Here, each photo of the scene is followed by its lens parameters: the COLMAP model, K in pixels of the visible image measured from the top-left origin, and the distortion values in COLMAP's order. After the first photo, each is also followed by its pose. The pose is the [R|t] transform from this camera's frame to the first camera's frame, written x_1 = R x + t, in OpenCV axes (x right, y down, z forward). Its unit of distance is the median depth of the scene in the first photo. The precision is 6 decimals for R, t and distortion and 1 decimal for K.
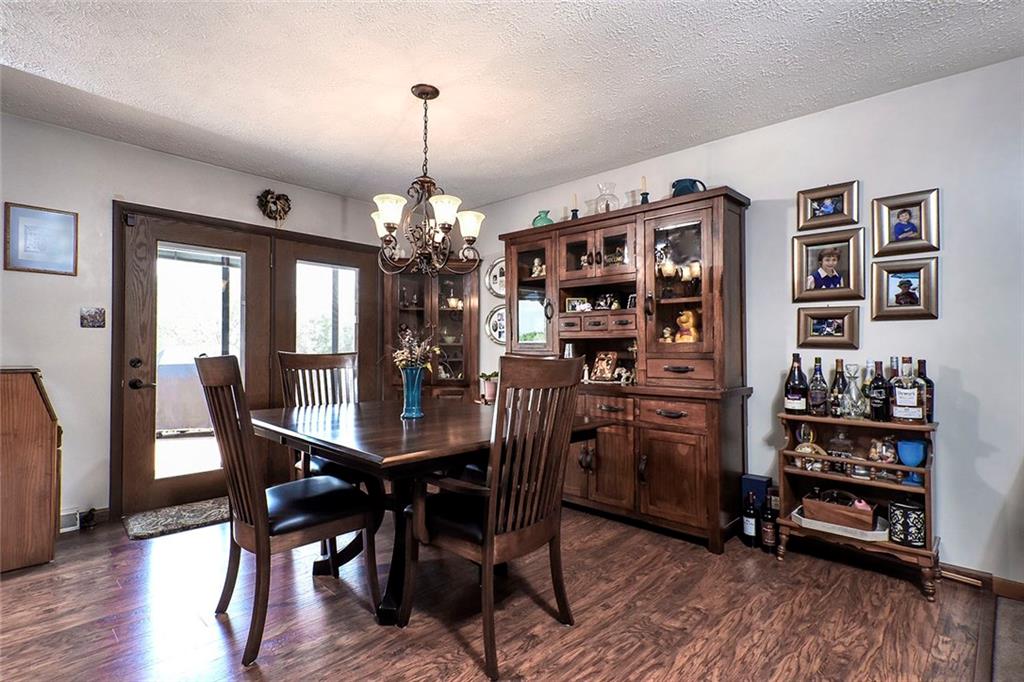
lens RADIAL K [[510.3, 0, 512.0], [0, 510.3, 341.0], [0, 0, 1]] dist [0.000148, 0.062486]
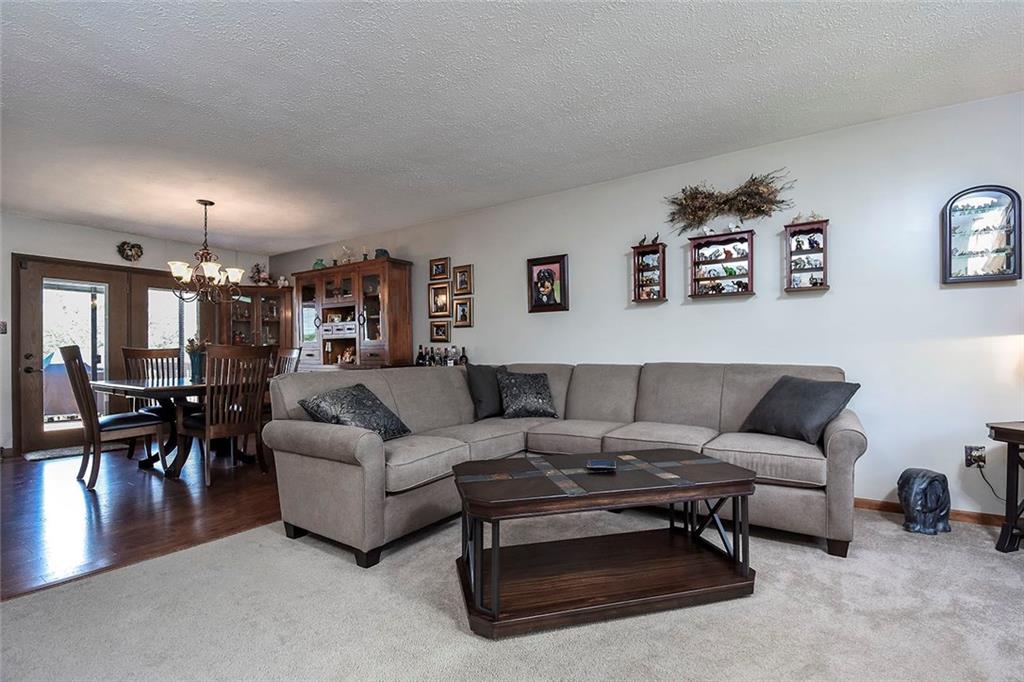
lens RADIAL K [[477.9, 0, 515.4], [0, 477.9, 348.4], [0, 0, 1]] dist [0.001135, -0.000803]
pose [[0.986362, -0.010174, 0.164277, 0.458153], [0.009170, 0.999934, 0.006870, 0.020818], [-0.164336, -0.005269, 0.986390, -0.623294]]
